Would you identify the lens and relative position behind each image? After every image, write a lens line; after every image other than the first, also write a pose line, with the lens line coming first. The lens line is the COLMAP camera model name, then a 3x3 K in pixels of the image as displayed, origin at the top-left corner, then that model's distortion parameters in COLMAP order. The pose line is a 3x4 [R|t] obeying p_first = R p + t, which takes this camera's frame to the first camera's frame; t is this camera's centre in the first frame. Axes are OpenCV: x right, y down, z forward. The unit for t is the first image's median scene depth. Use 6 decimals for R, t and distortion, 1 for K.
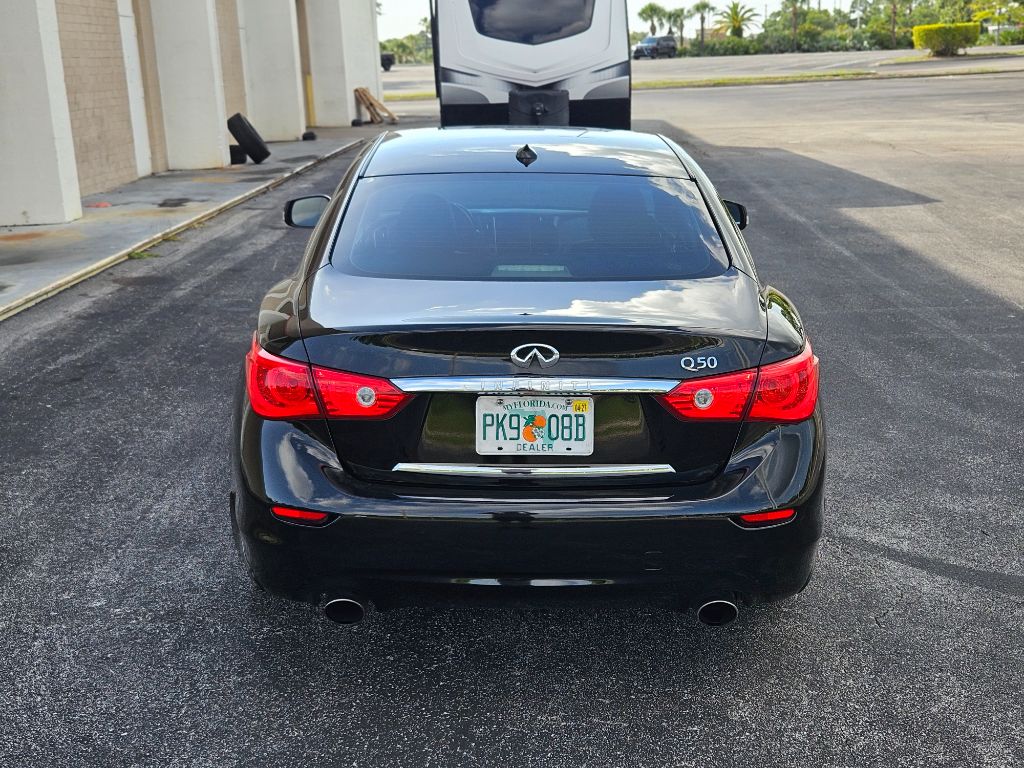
lens RADIAL K [[1408.2, 0, 512.0], [0, 1408.2, 384.0], [0, 0, 1]] dist [0.094937, -0.017467]
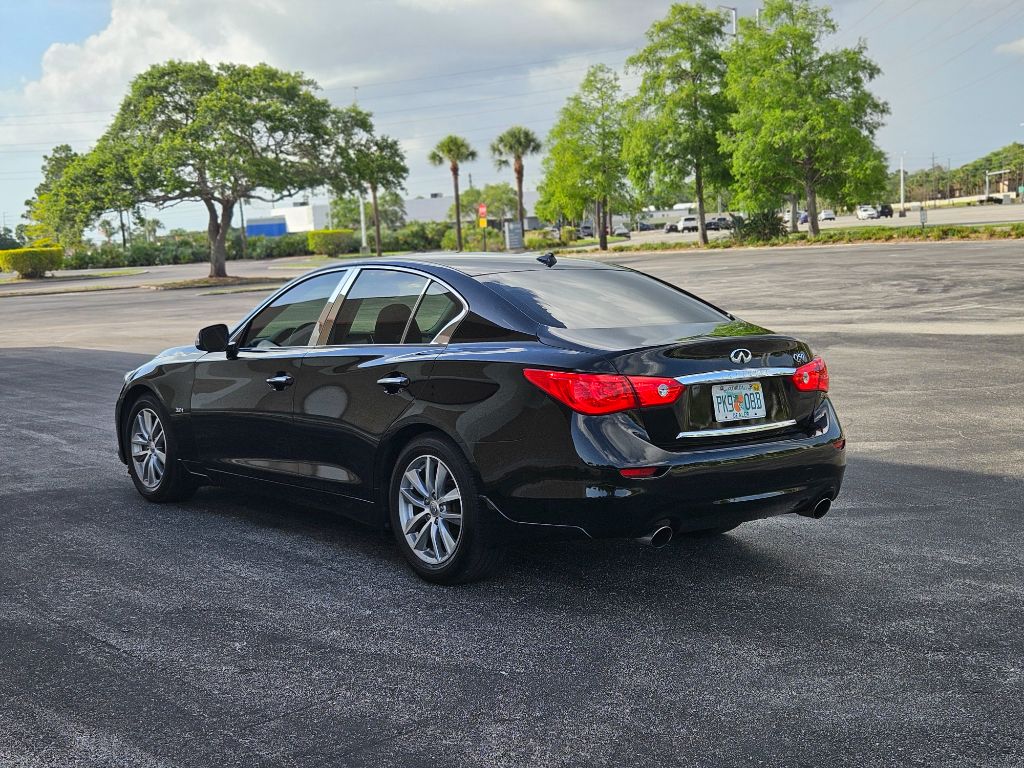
lens RADIAL K [[1408.2, 0, 512.0], [0, 1408.2, 384.0], [0, 0, 1]] dist [0.094937, -0.017467]
pose [[0.770749, -0.064018, 0.633915, -1.200391], [0.164478, 0.981207, -0.100891, 0.129666], [-0.615543, 0.182027, 0.766794, -0.076611]]
